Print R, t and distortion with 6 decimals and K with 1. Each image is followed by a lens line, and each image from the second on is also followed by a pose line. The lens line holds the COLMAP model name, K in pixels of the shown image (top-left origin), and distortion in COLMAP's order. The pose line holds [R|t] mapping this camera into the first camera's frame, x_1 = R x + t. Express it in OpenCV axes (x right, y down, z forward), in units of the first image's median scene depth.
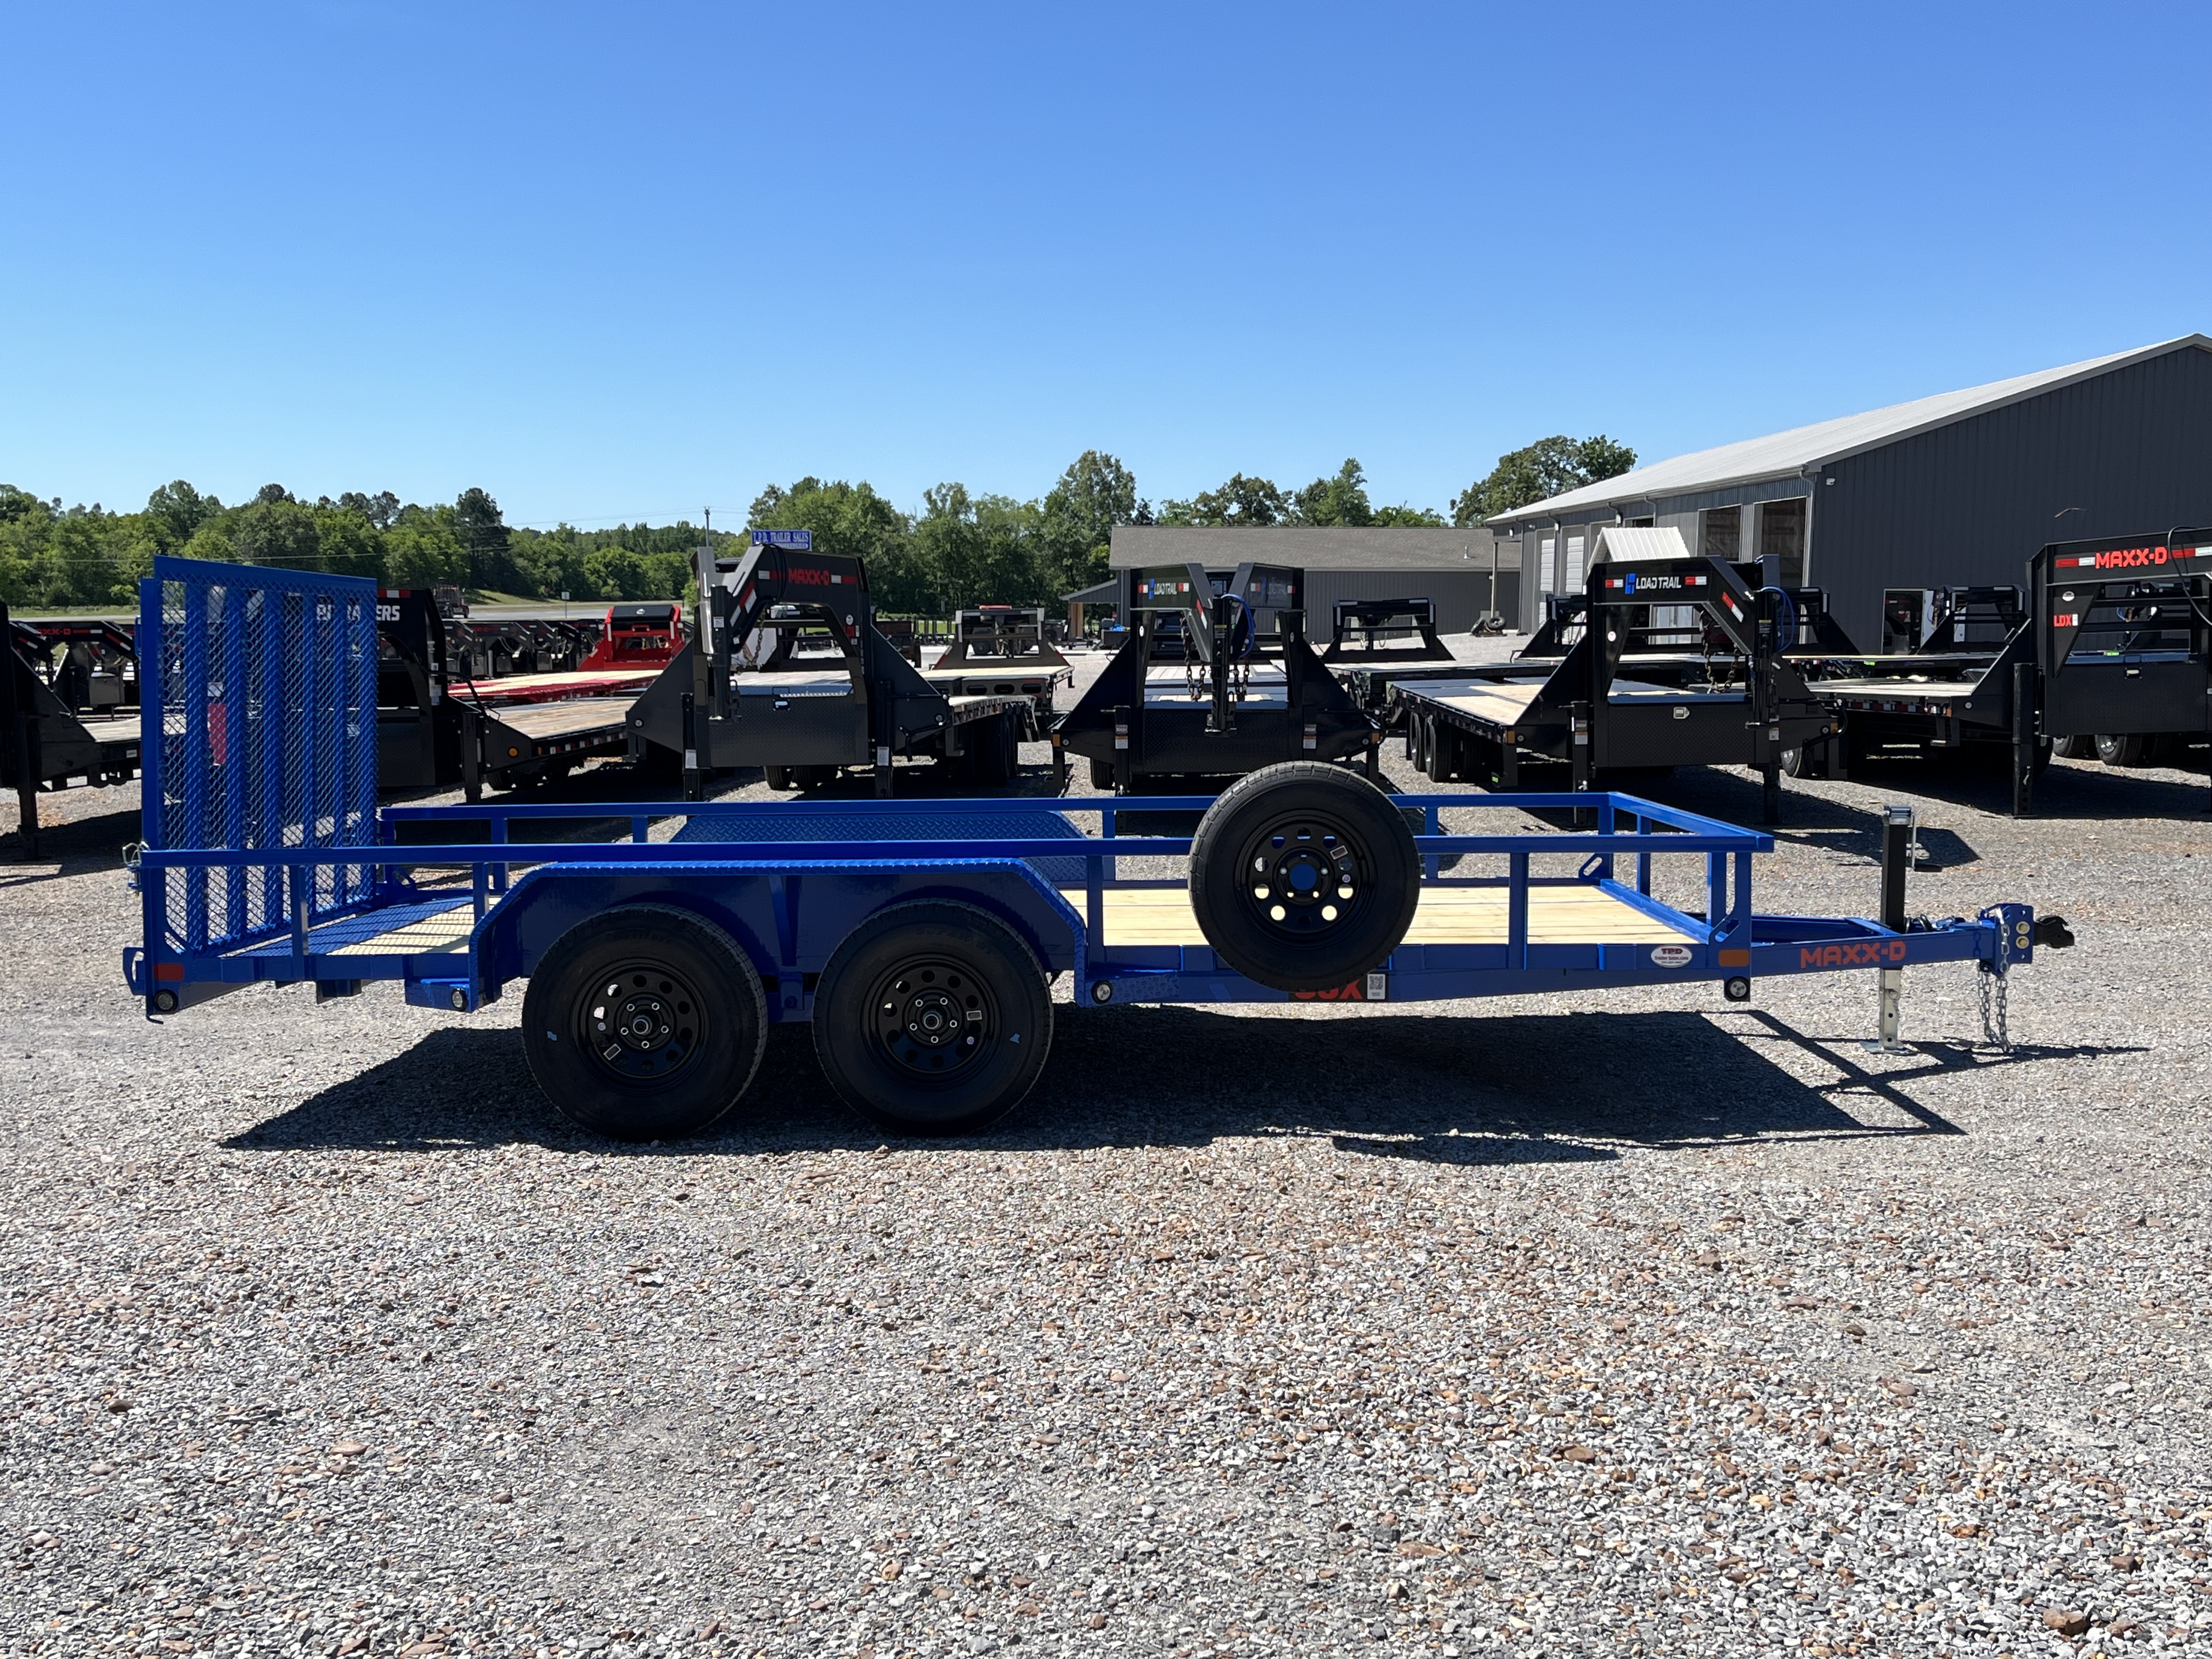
lens RADIAL K [[2235.4, 0, 1106.0], [0, 2235.4, 829.5], [0, 0, 1]] dist [0.054854, -0.005867]
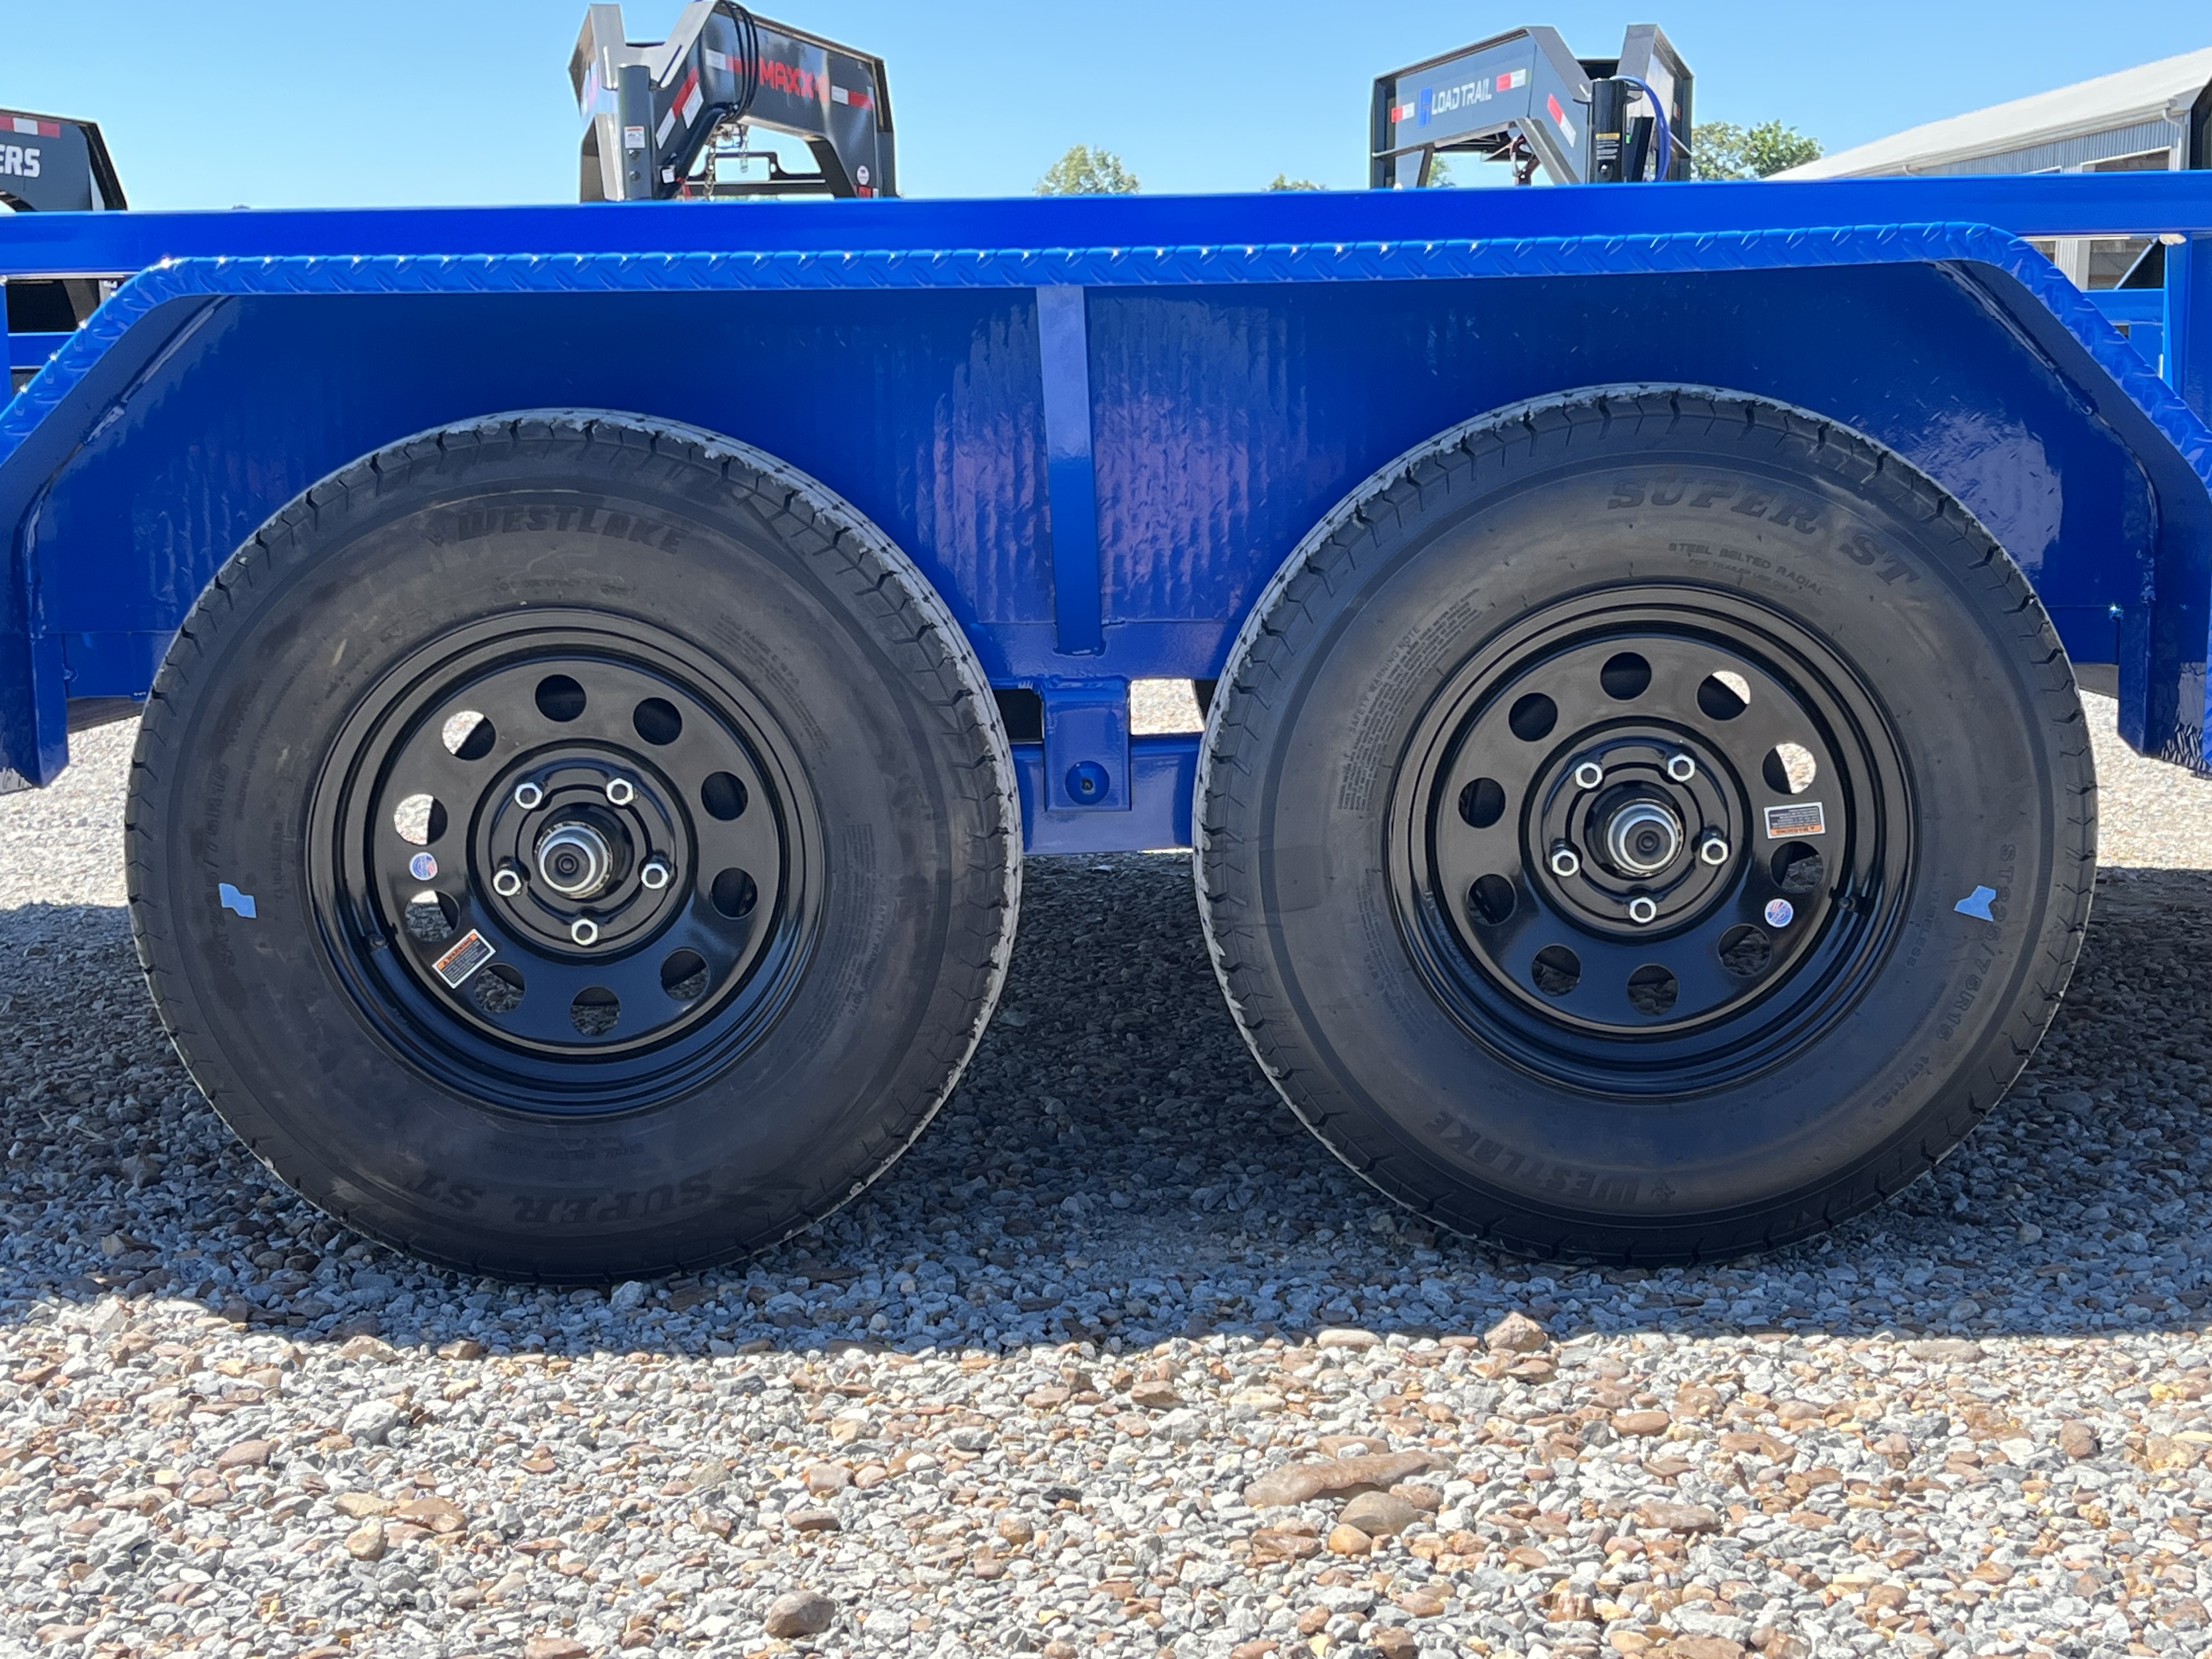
lens RADIAL K [[3040.1, 0, 1106.0], [0, 3040.1, 829.5], [0, 0, 1]] dist [0.097148, -0.375210]
pose [[0.999982, -0.006000, -0.000560, -0.142199], [0.006022, 0.998493, 0.054547, 0.063762], [0.000232, -0.054550, 0.998511, 0.632262]]
